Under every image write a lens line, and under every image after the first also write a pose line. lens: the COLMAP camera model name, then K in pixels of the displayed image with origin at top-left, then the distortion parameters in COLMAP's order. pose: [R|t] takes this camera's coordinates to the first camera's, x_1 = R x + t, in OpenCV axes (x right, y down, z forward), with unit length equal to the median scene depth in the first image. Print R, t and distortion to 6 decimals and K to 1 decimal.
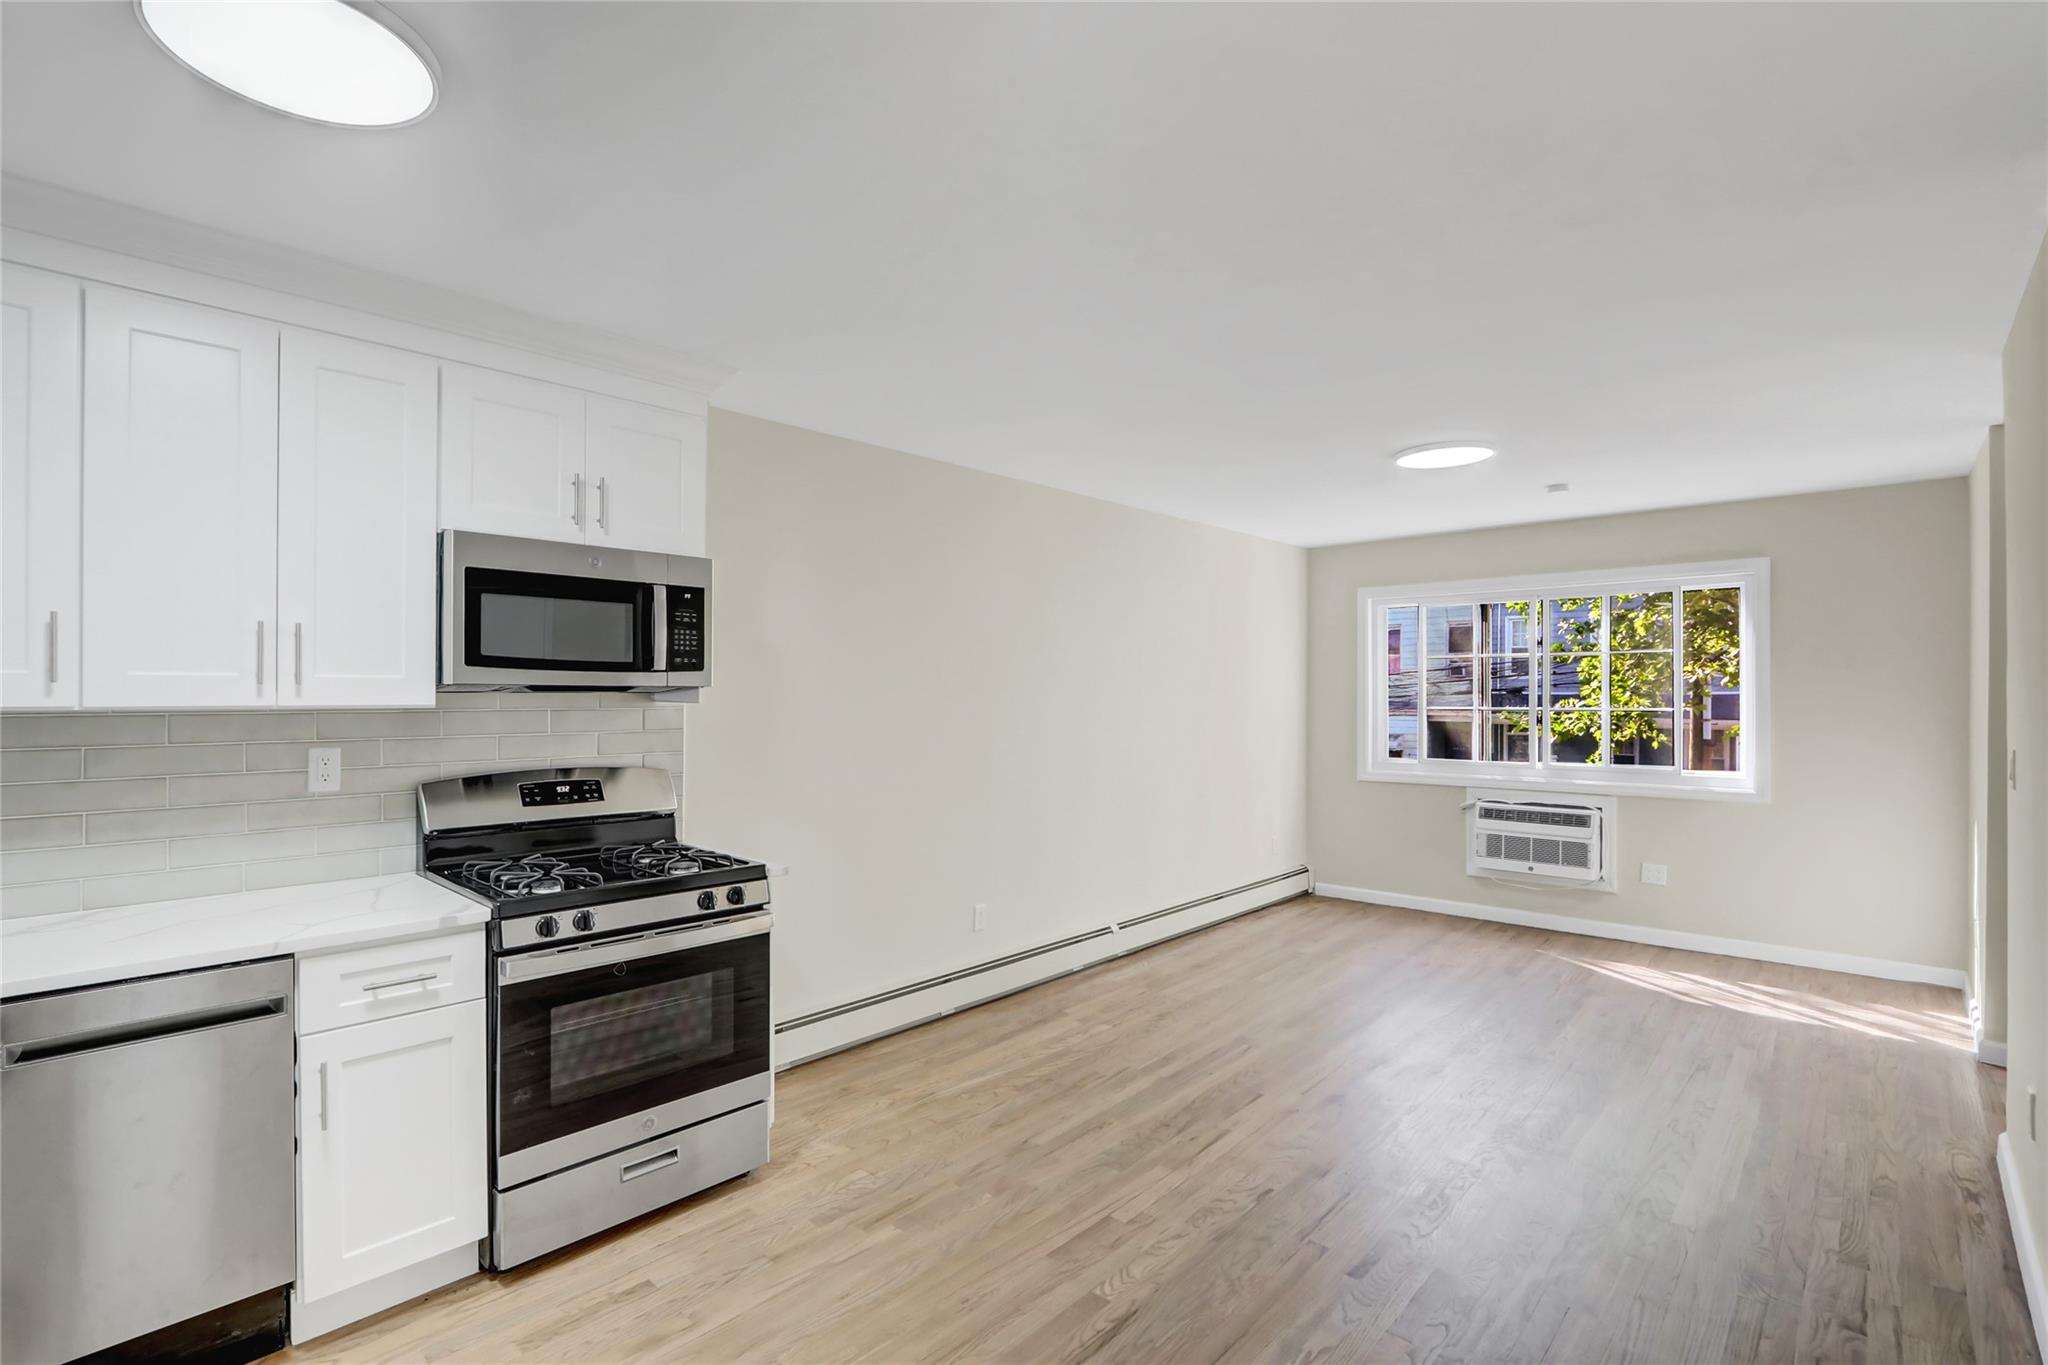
lens RADIAL K [[994.9, 0, 978.6], [0, 994.9, 682.9], [0, 0, 1]] dist [-0.018309, 0.003491]
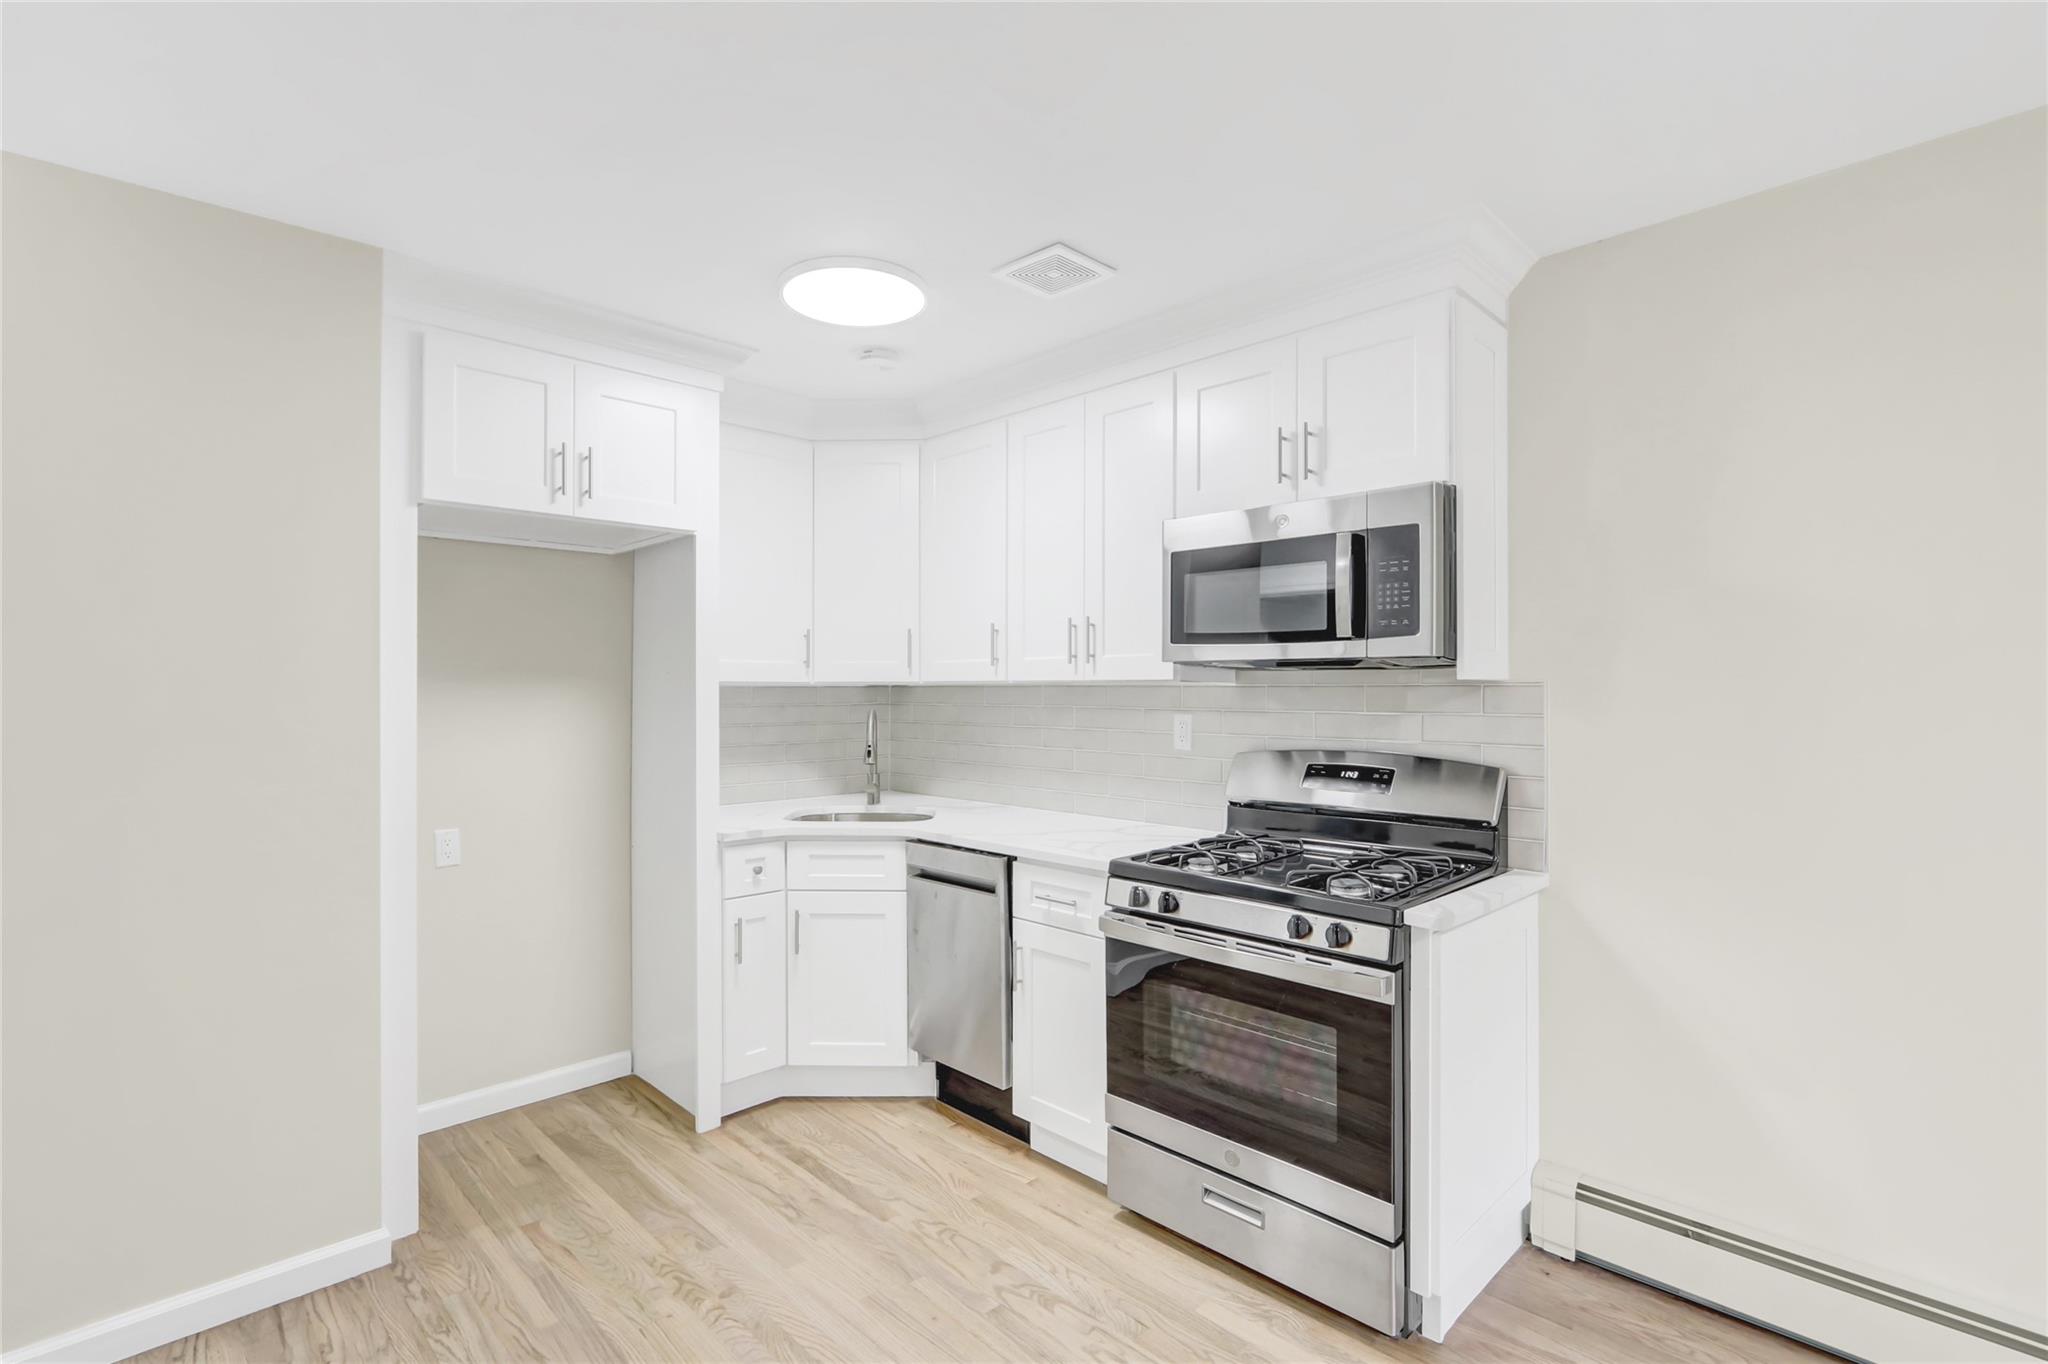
lens RADIAL K [[994.9, 0, 1037.7], [0, 994.9, 679.7], [0, 0, 1]] dist [-0.018309, 0.003491]
pose [[-0.054507, -0.017088, -0.998367, 0.537908], [0.000977, 0.999852, -0.017167, 0.038108], [0.998513, -0.001911, -0.054483, 0.856775]]
